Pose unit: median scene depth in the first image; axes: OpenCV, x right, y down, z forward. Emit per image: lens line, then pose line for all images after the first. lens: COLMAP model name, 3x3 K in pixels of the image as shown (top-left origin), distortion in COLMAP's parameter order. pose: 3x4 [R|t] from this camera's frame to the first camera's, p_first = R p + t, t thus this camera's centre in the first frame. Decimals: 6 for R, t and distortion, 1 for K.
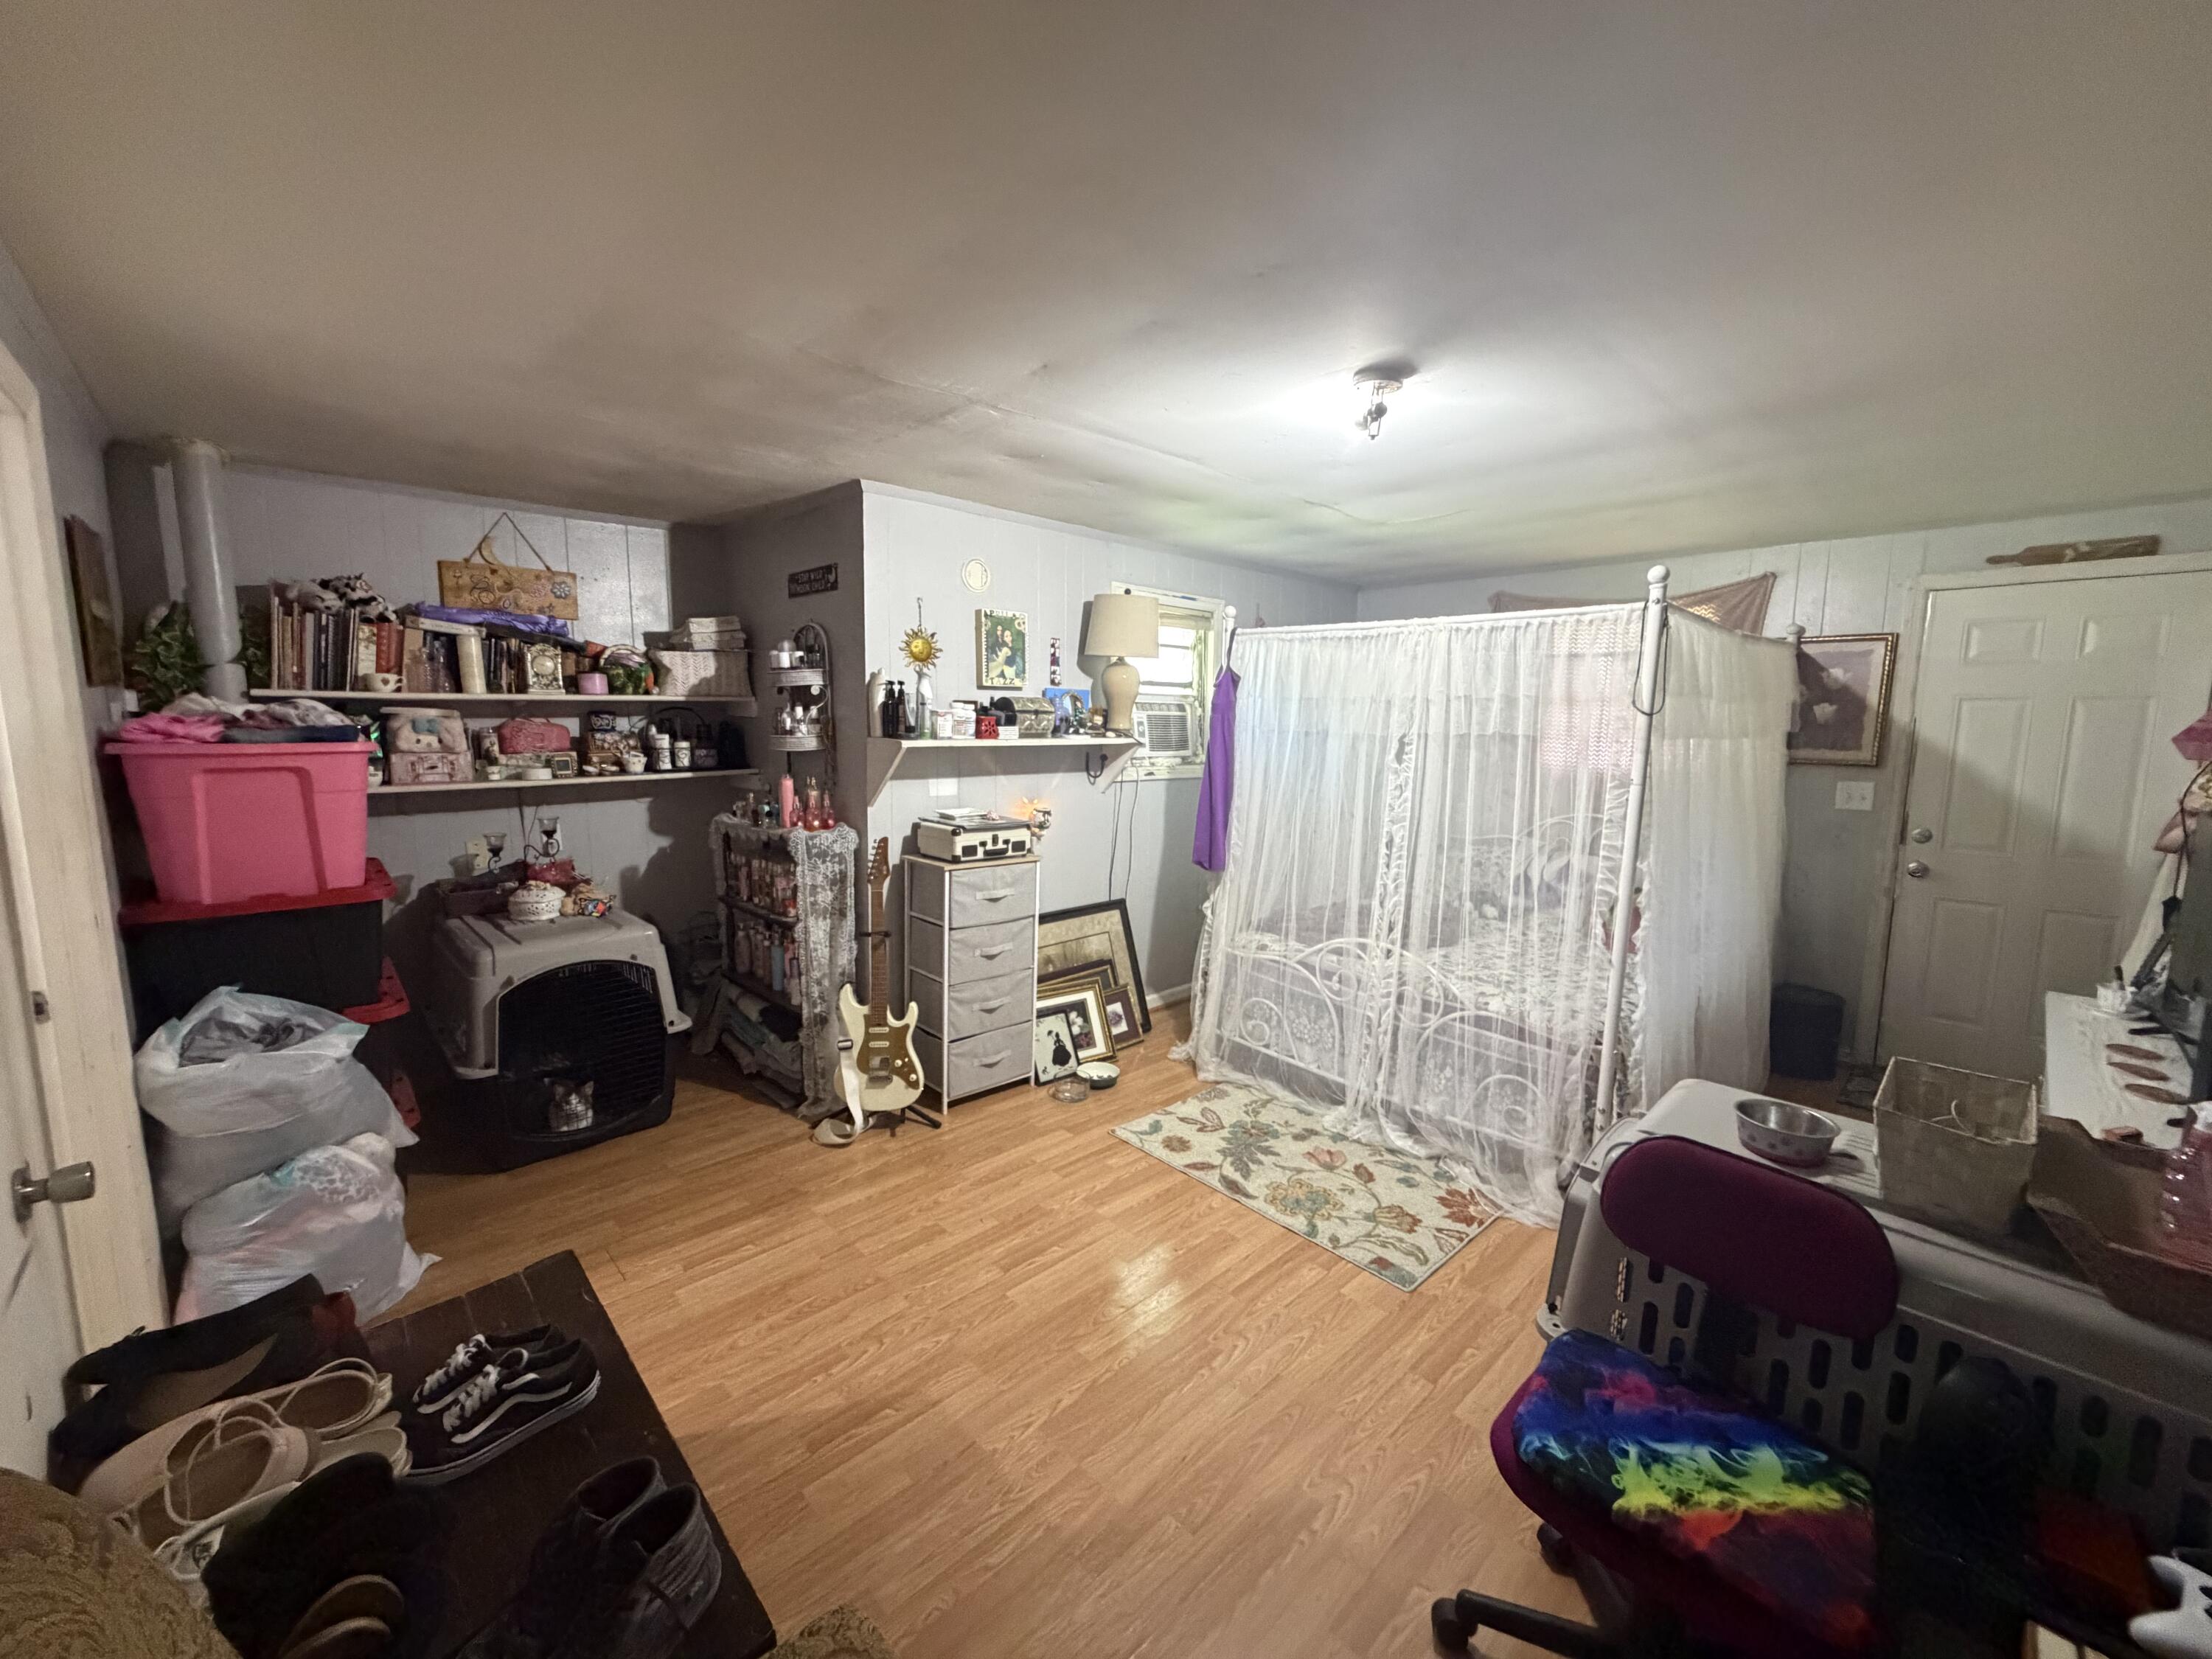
lens RADIAL K [[879.0, 0, 1098.4], [0, 879.0, 830.6], [0, 0, 1]] dist [-0.001574, 0.000219]
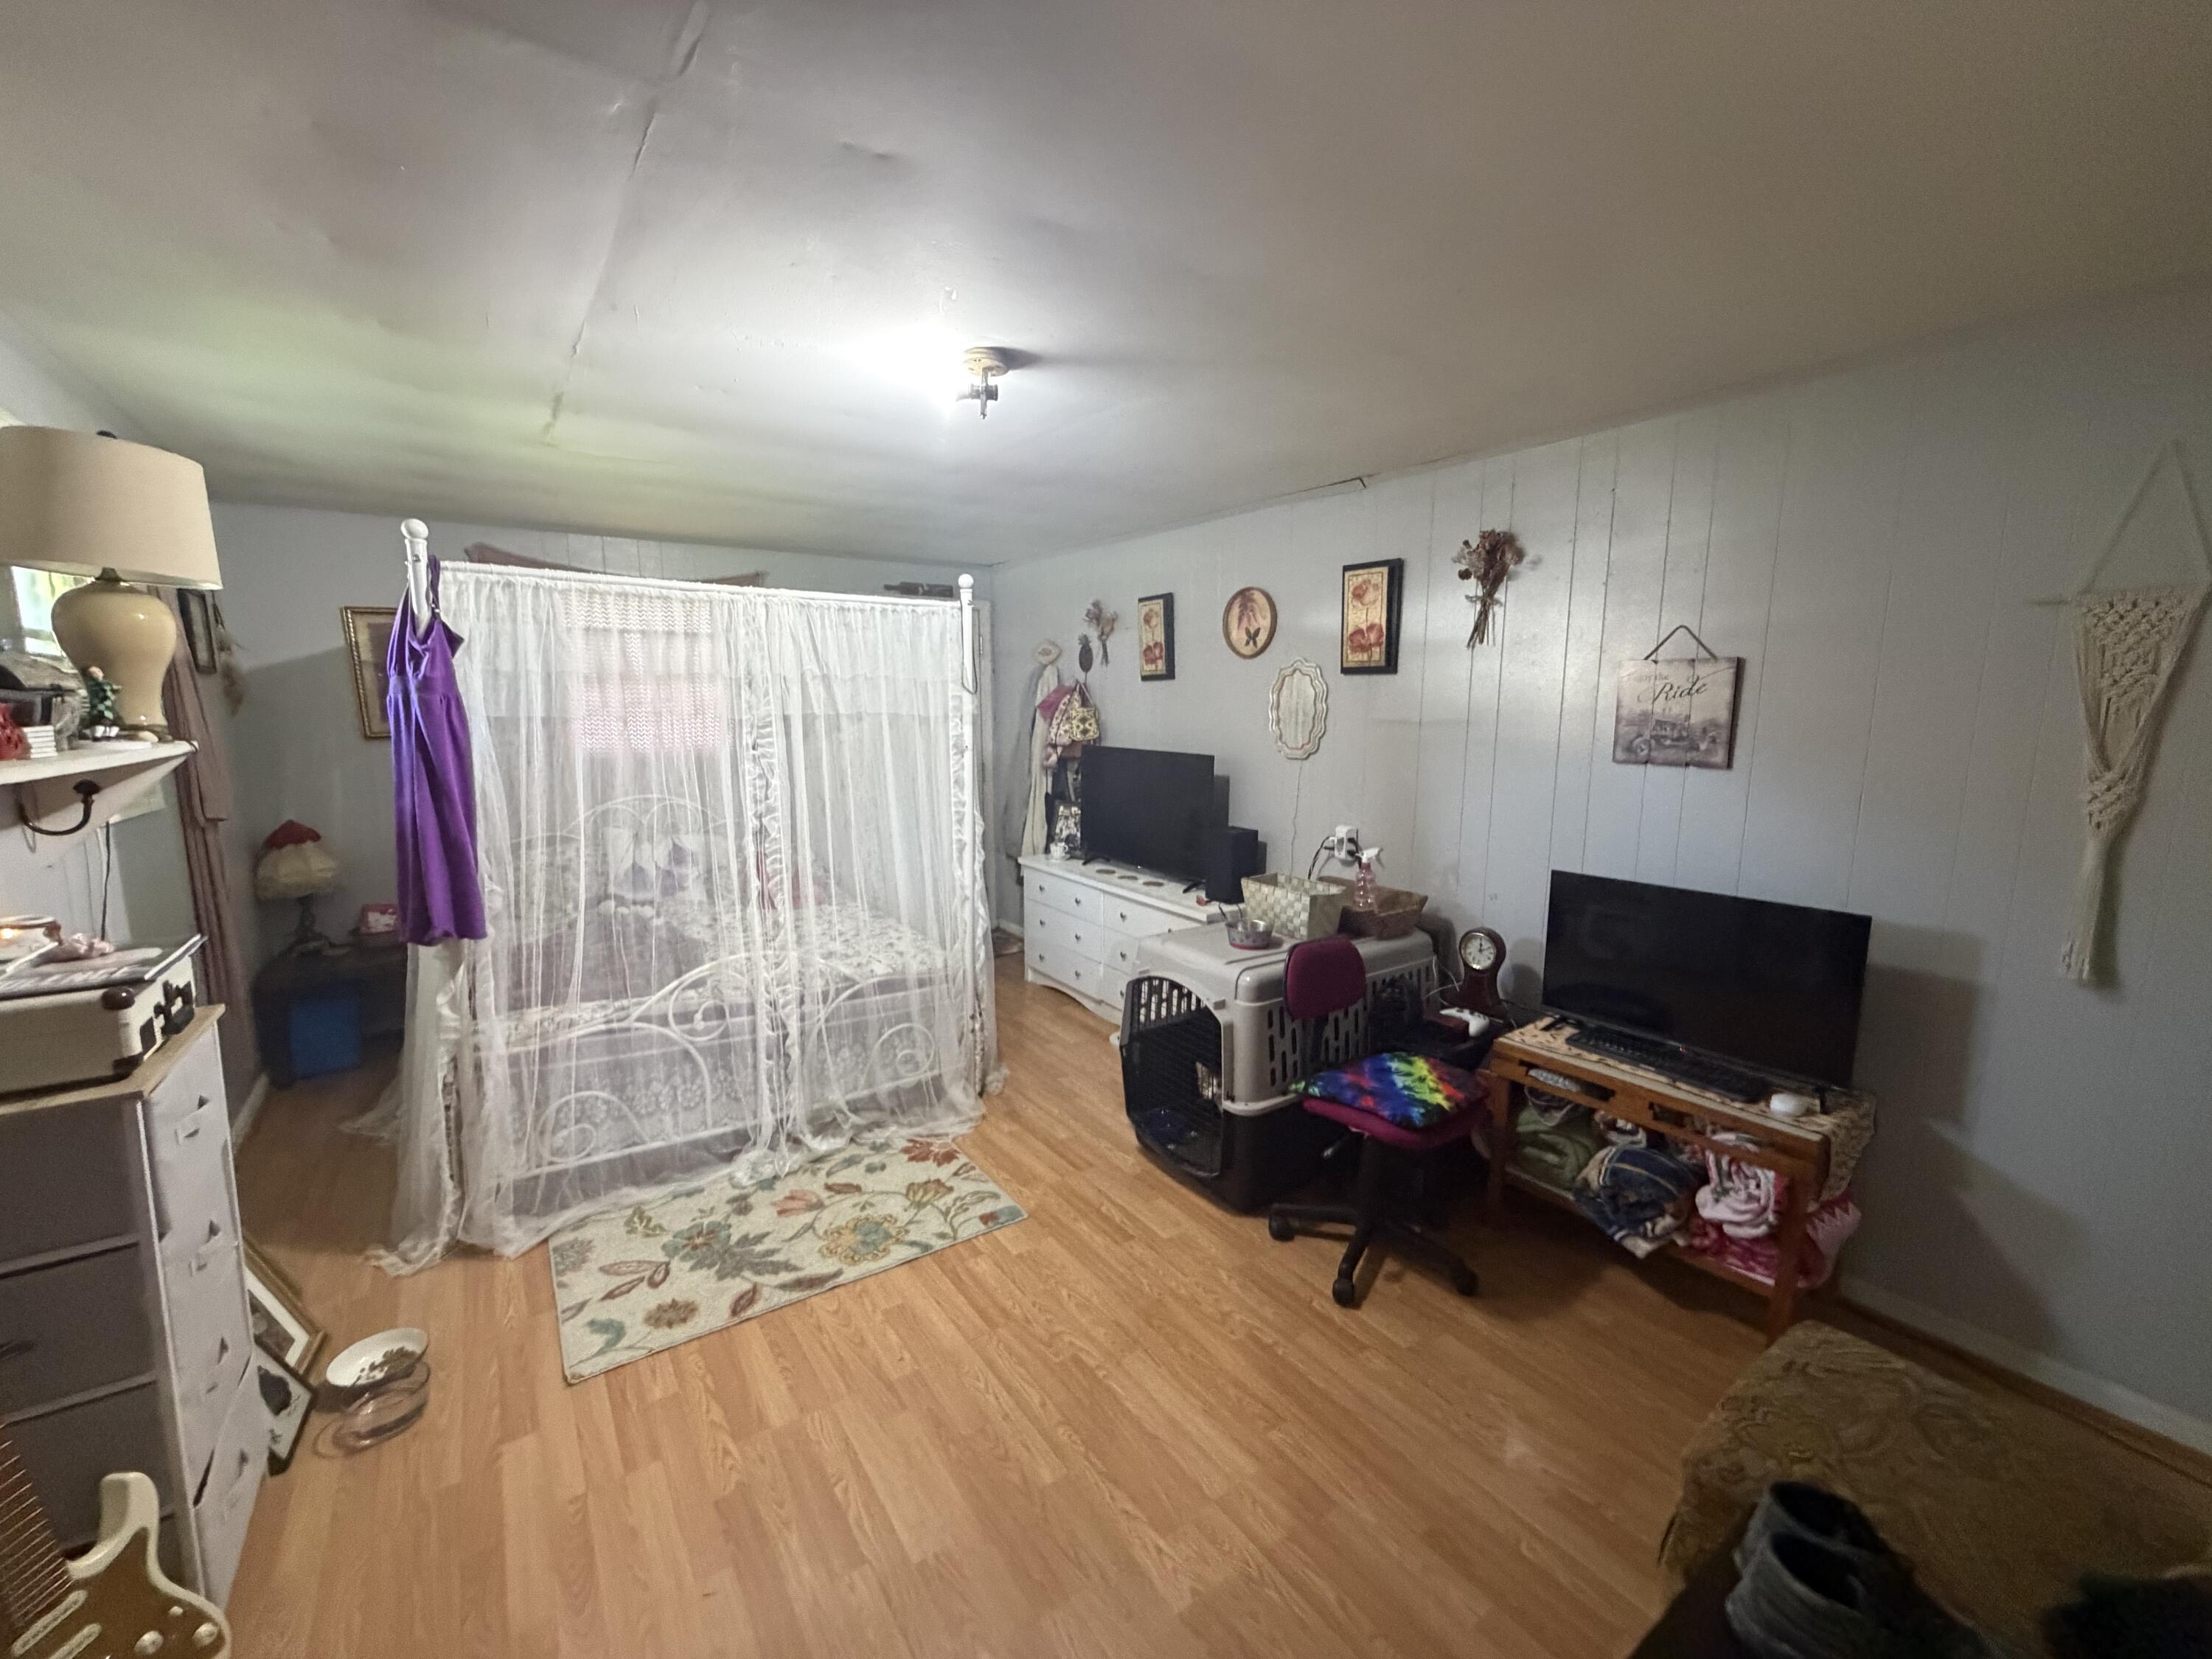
lens RADIAL K [[879.0, 0, 1101.0], [0, 879.0, 829.2], [0, 0, 1]] dist [-0.001574, 0.000219]
pose [[0.137714, -0.152965, 0.978589, -0.468366], [0.130900, 0.982147, 0.135100, -0.067123], [-0.981784, 0.109492, 0.155279, 0.497897]]
